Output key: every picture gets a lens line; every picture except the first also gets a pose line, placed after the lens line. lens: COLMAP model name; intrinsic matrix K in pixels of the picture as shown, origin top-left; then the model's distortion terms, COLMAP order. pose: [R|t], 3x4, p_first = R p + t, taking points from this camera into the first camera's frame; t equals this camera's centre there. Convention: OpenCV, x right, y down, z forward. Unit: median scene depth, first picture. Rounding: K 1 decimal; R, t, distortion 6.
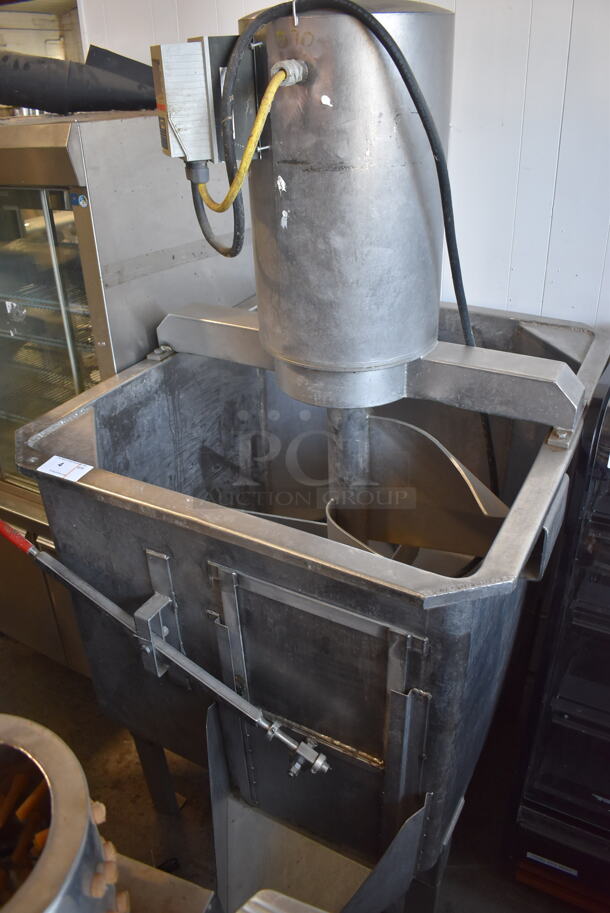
lens RADIAL K [[707.5, 0, 305.0], [0, 707.5, 456.5], [0, 0, 1]] dist [-0.100655, 0.018442]
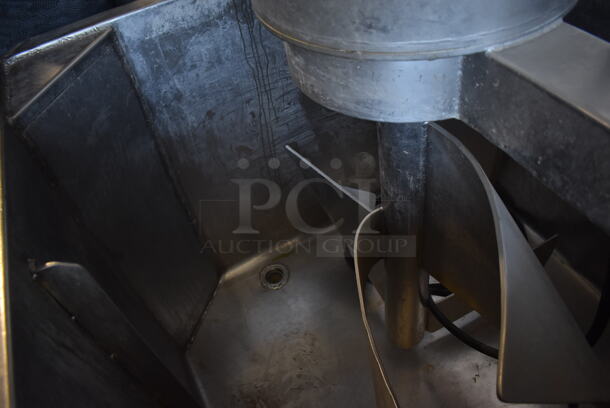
lens RADIAL K [[472.7, 0, 305.0], [0, 472.7, 204.0], [0, 0, 1]] dist [-0.100655, 0.018442]
pose [[0.817504, 0.360684, -0.448993, 0.250155], [-0.193997, 0.906503, 0.374991, -0.147177], [0.542266, -0.219453, 0.811041, 0.706653]]
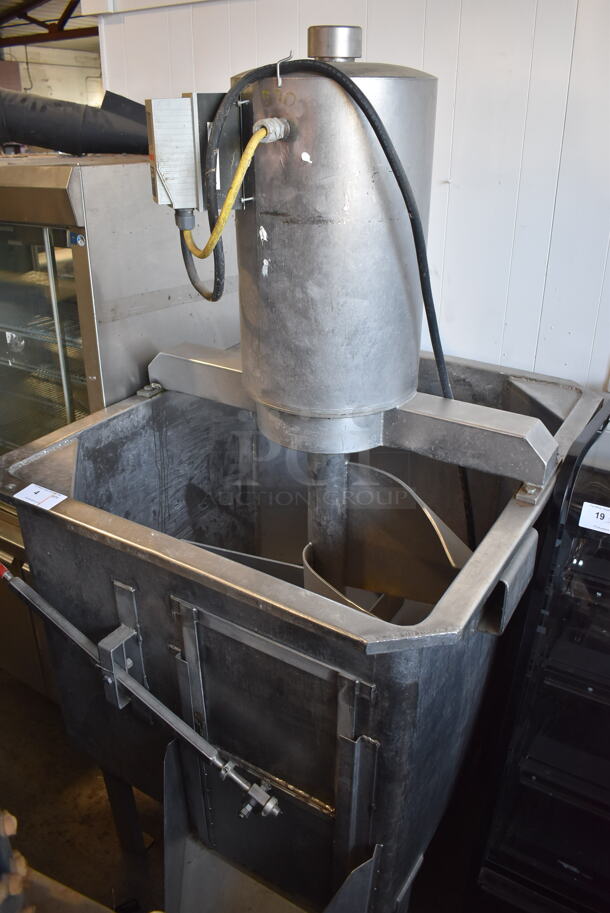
lens RADIAL K [[718.7, 0, 305.0], [0, 718.7, 456.5], [0, 0, 1]] dist [-0.096625, 0.012955]
pose [[0.998177, 0.052977, -0.028928, 0.069238], [-0.054656, 0.996656, -0.060739, 0.000256], [0.025614, 0.062209, 0.997734, -0.032408]]
